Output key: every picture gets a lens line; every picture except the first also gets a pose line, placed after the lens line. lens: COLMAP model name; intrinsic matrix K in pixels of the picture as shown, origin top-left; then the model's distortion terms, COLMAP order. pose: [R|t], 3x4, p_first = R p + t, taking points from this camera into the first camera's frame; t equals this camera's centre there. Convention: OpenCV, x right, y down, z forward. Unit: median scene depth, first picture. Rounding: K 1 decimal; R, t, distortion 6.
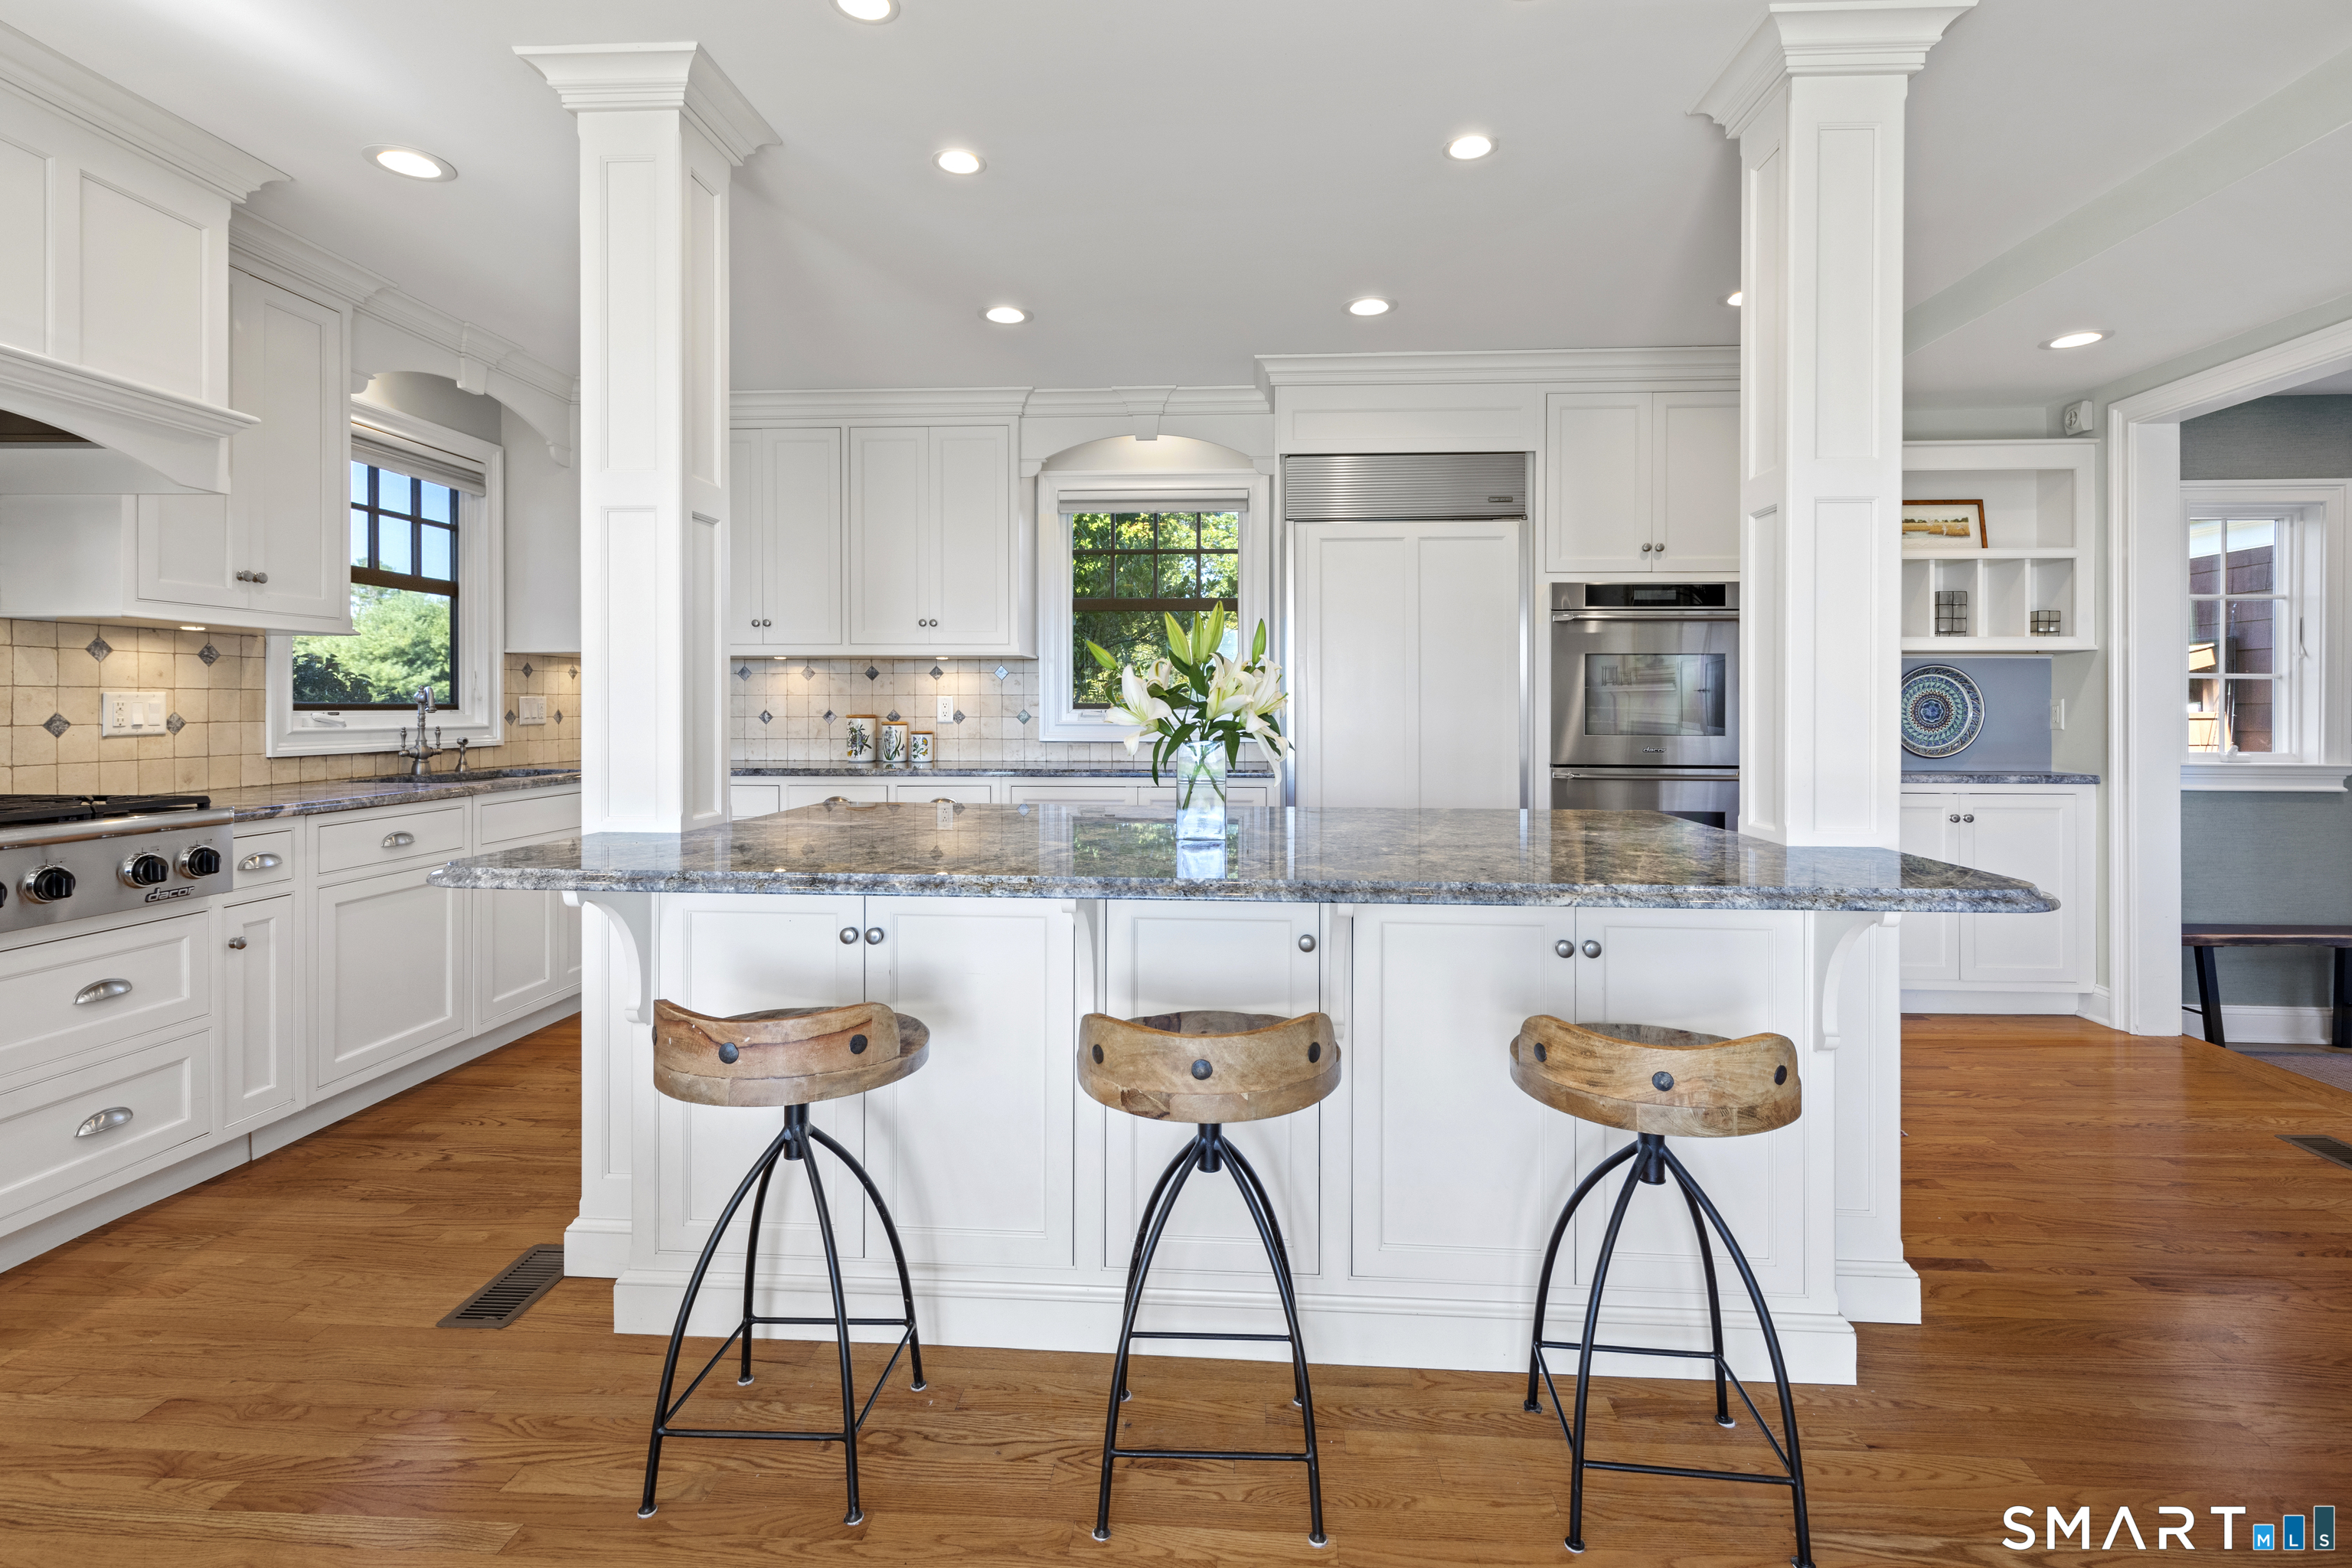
lens RADIAL K [[1090.5, 0, 1218.4], [0, 1090.5, 713.9], [0, 0, 1]] dist [0.002243, 0.000088]
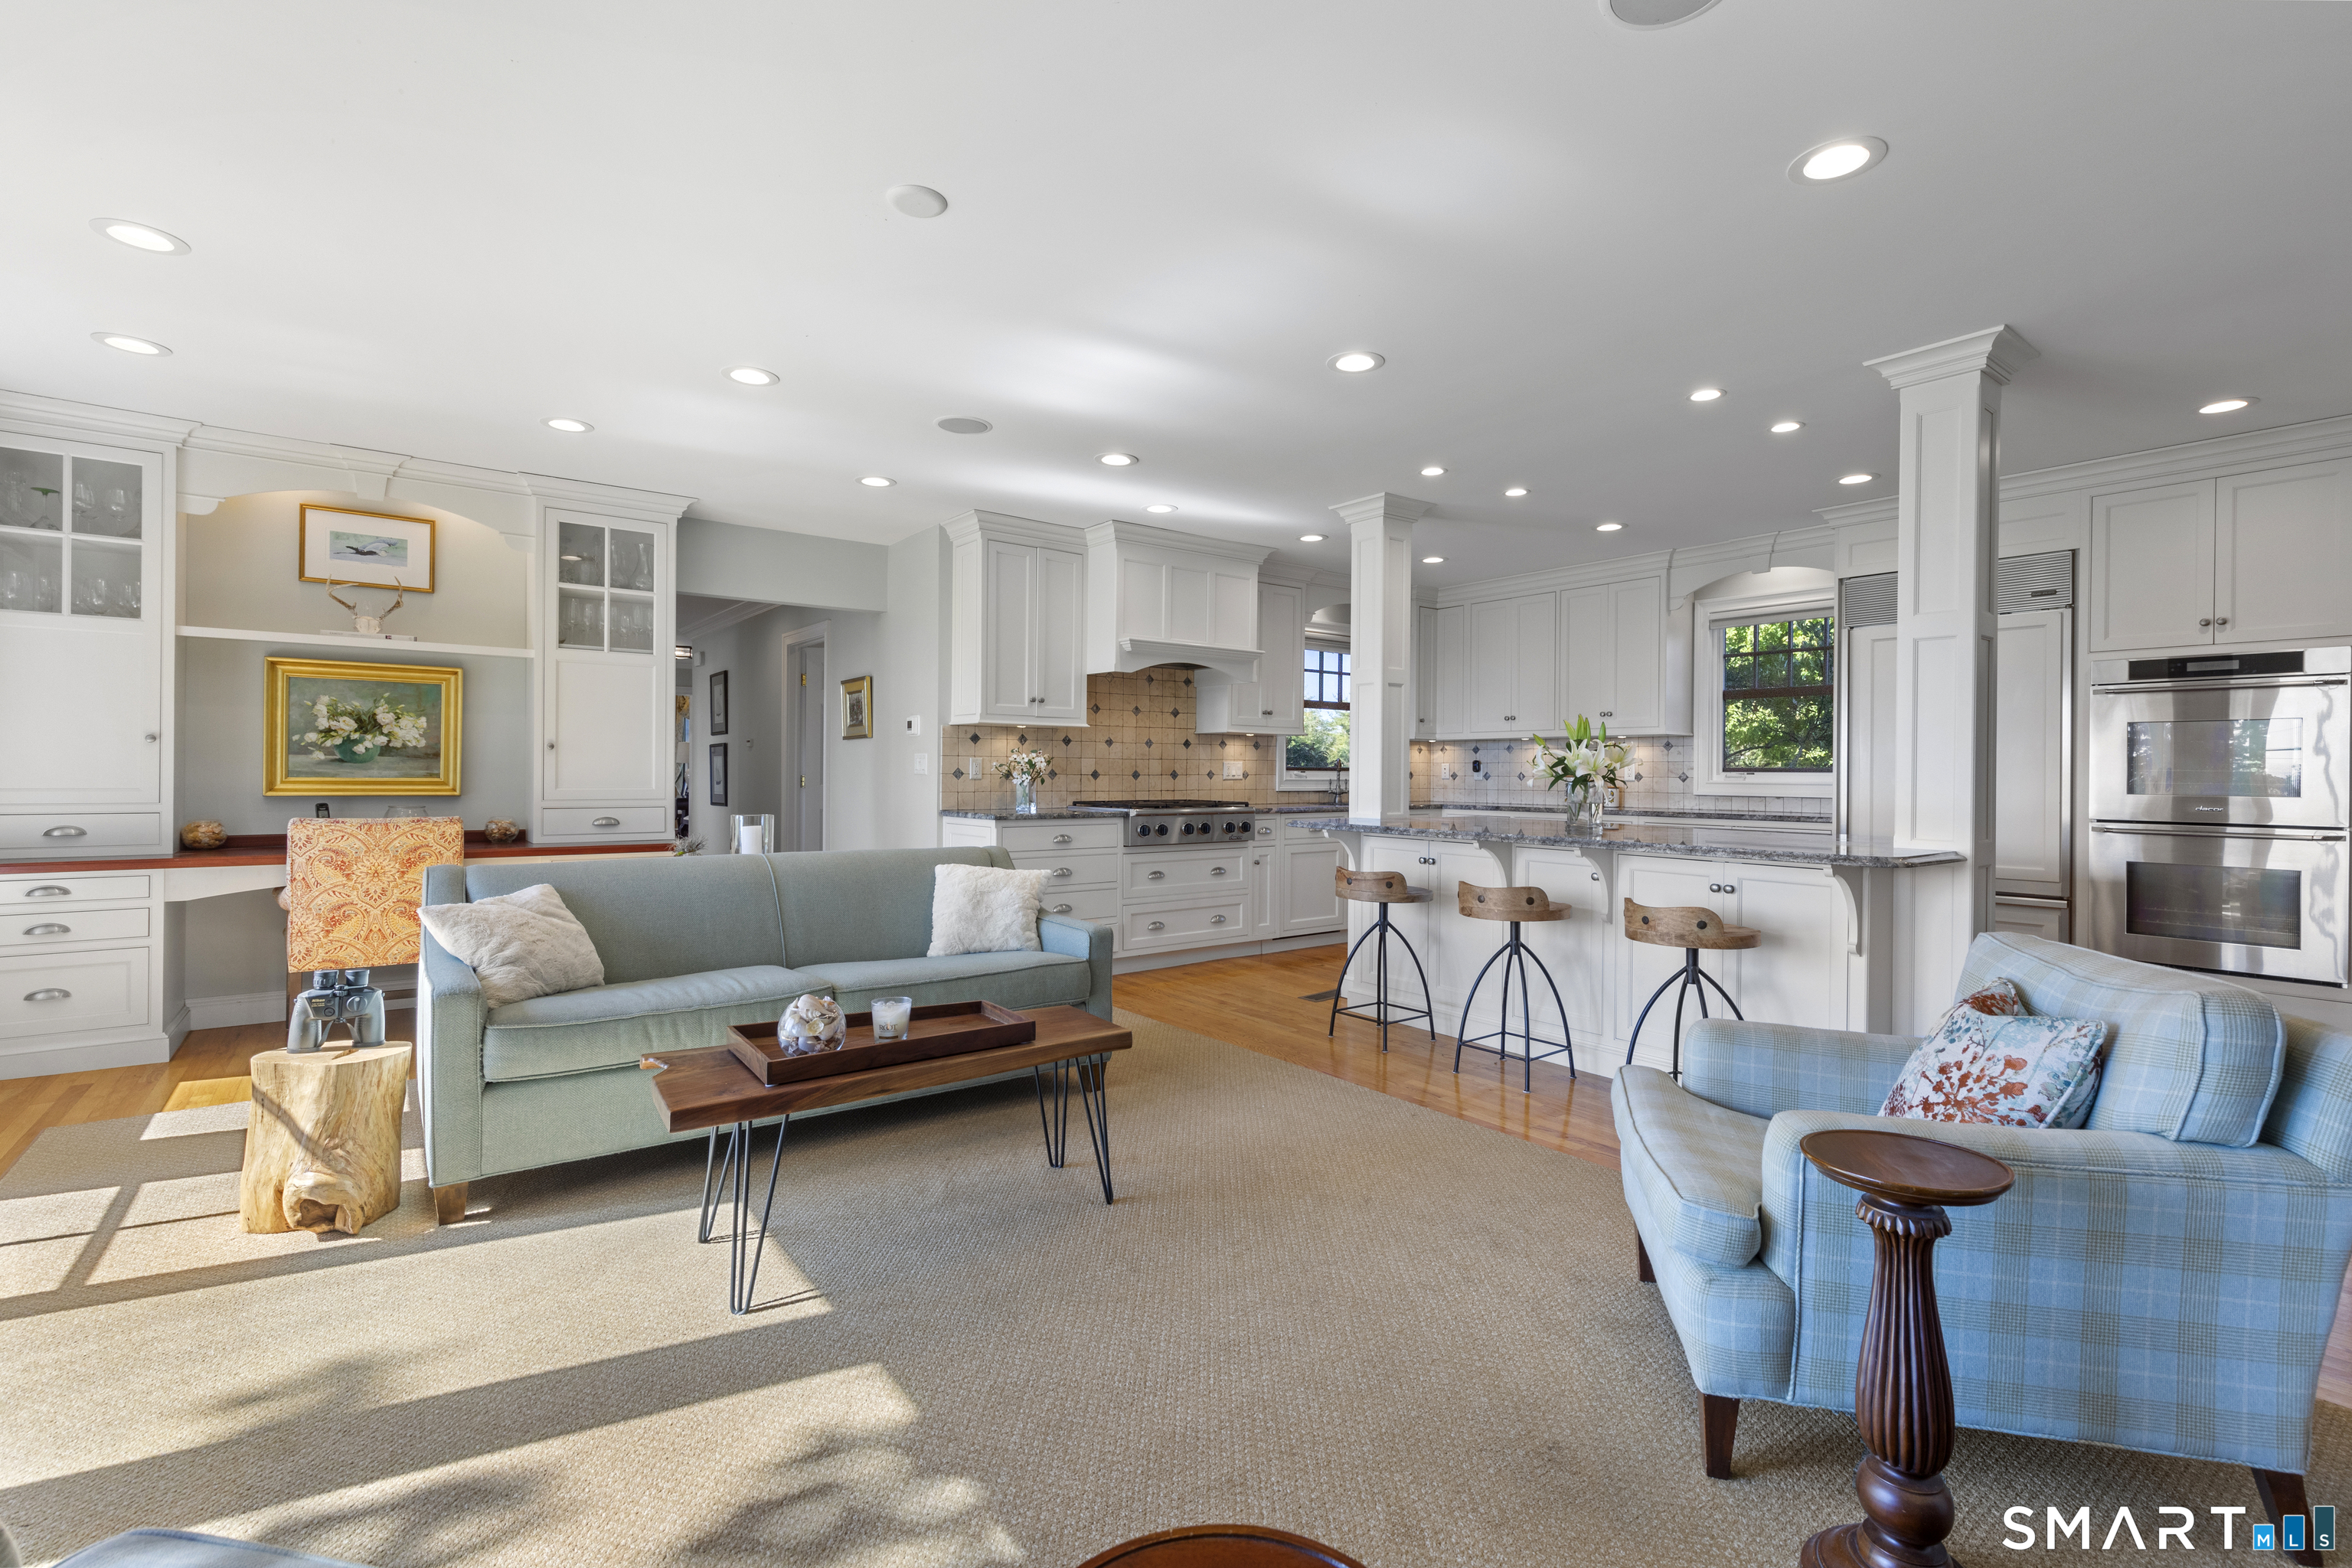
lens RADIAL K [[1090.5, 0, 1170.6], [0, 1090.5, 775.8], [0, 0, 1]] dist [0.002243, 0.000088]
pose [[0.640200, 0.005390, -0.768190, 0.577088], [-0.010515, 0.999943, -0.001747, 0.012239], [0.768137, 0.009196, 0.640220, -0.486062]]
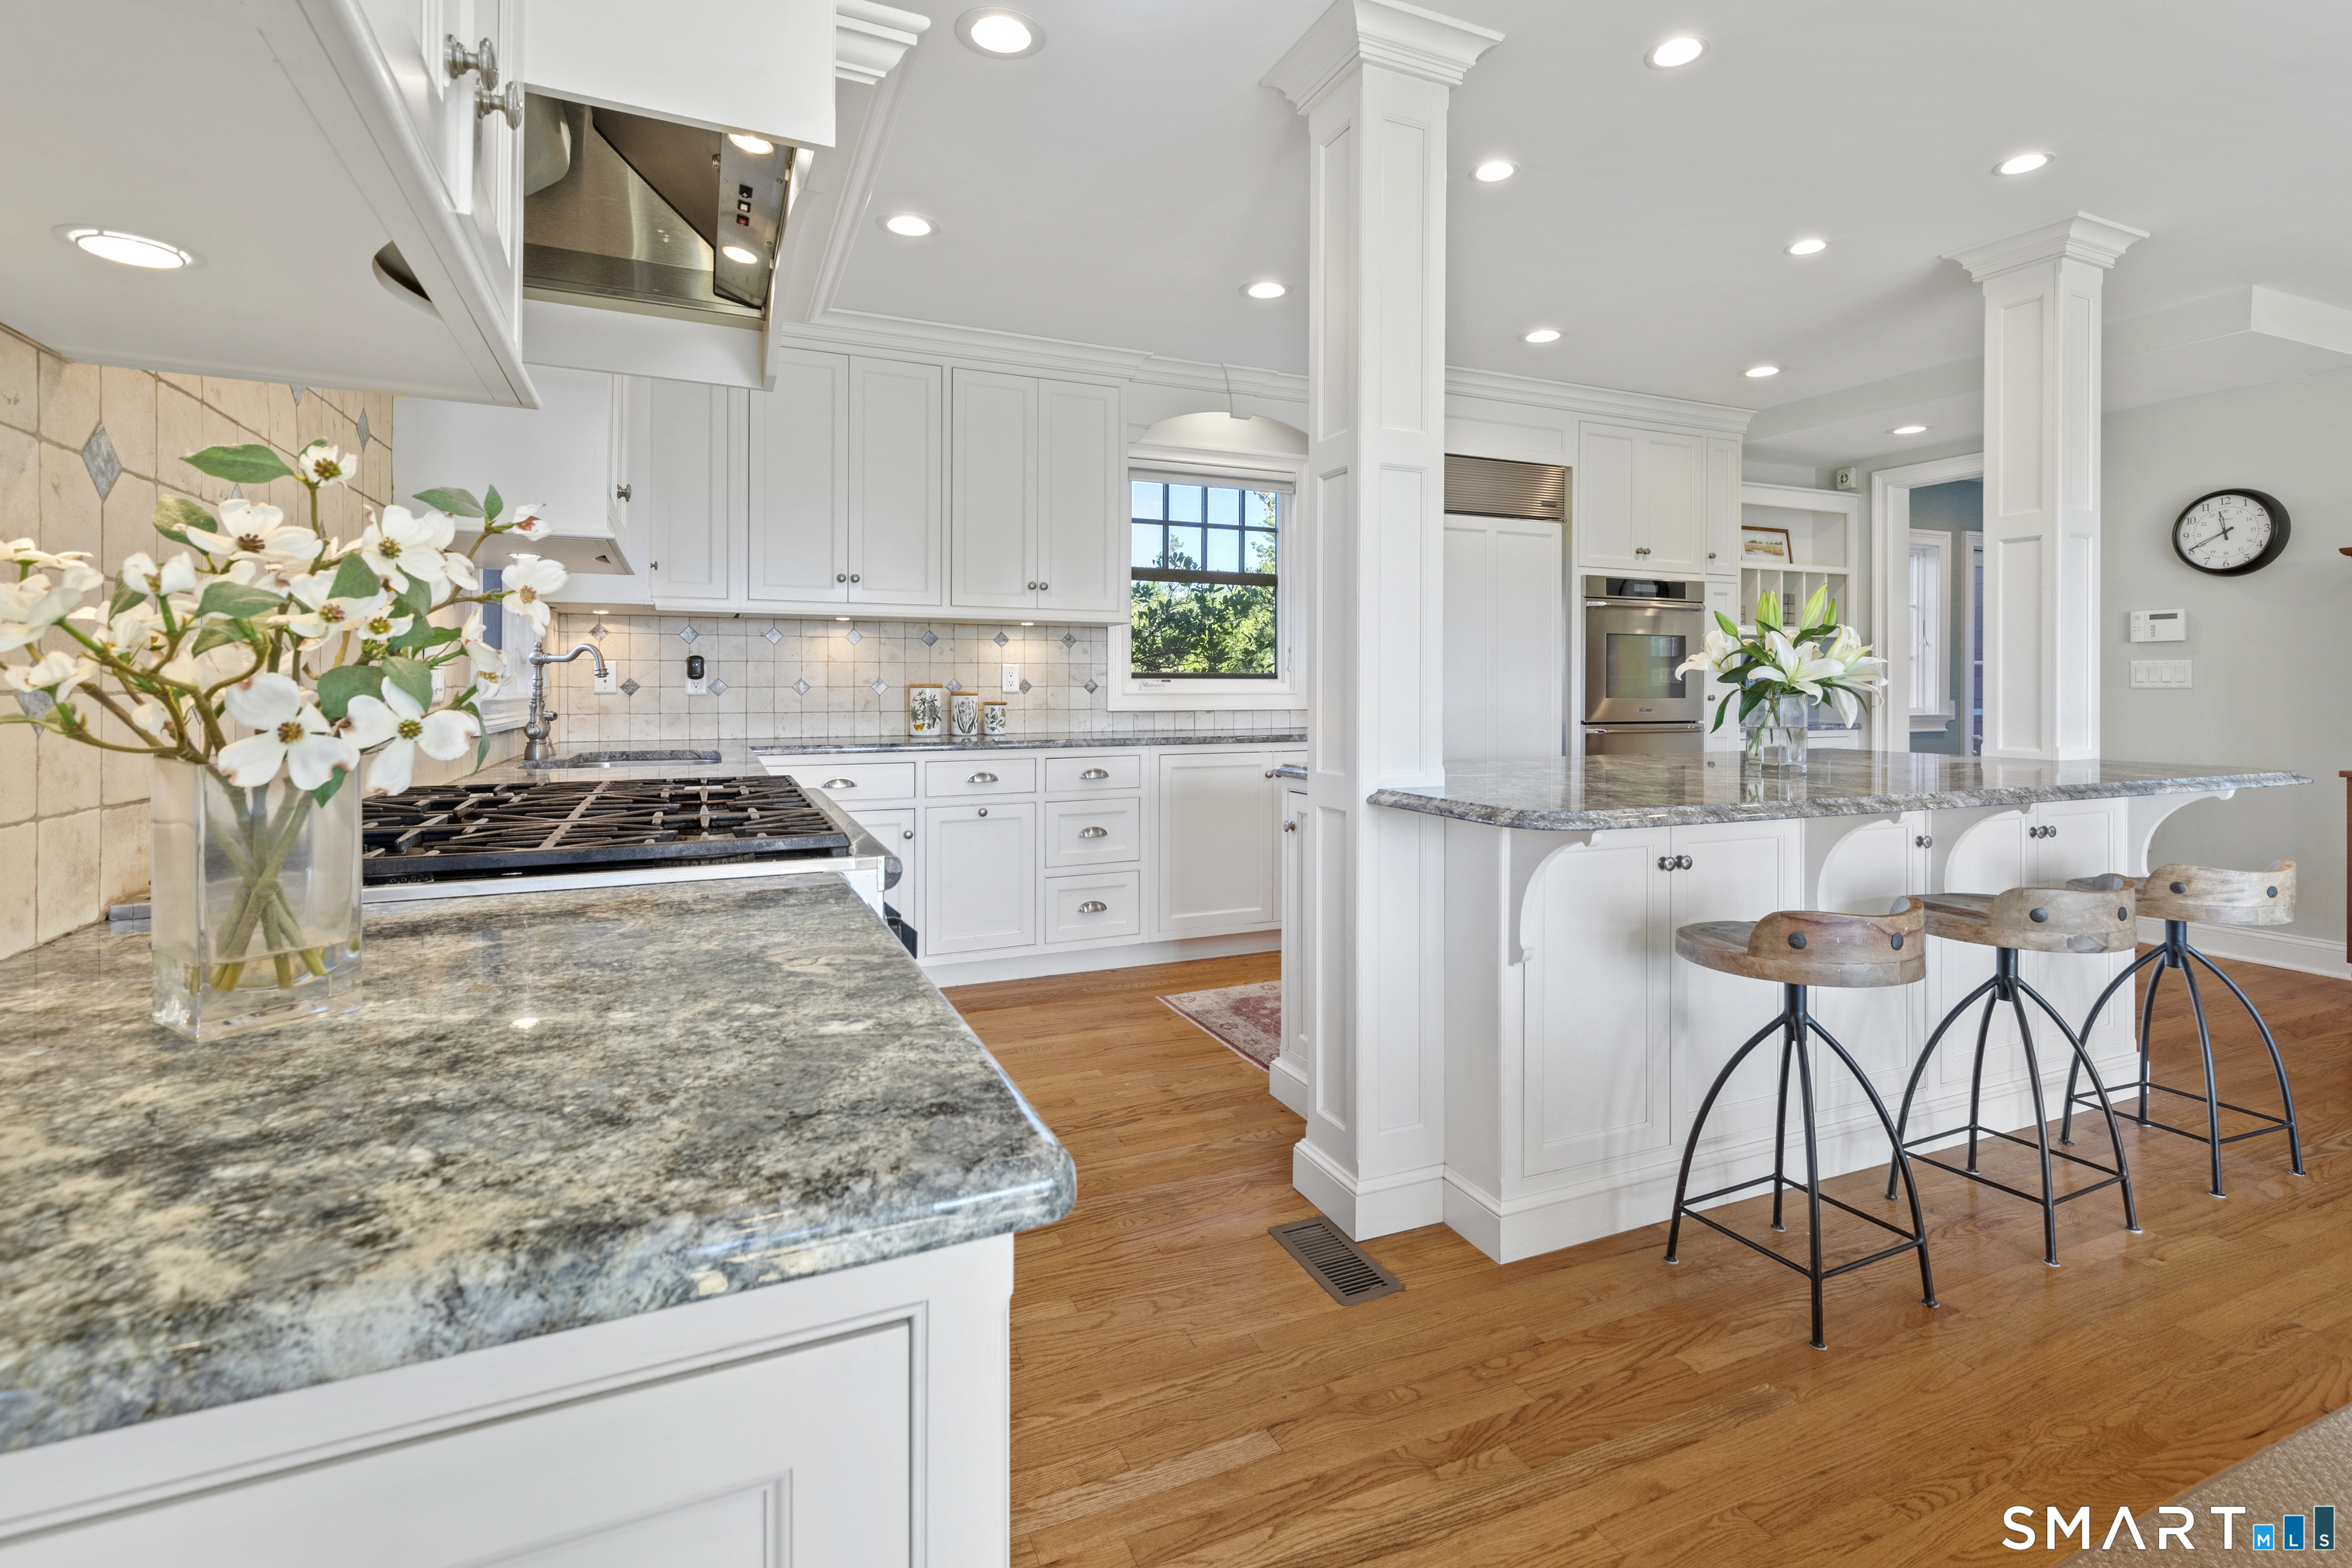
lens RADIAL K [[1090.5, 0, 1218.0], [0, 1090.5, 695.3], [0, 0, 1]] dist [0.002243, 0.000088]
pose [[0.884715, -0.005395, 0.466102, -0.647611], [0.004682, 0.999985, 0.002688, 0.010541], [-0.466110, -0.000196, 0.884727, 0.104602]]
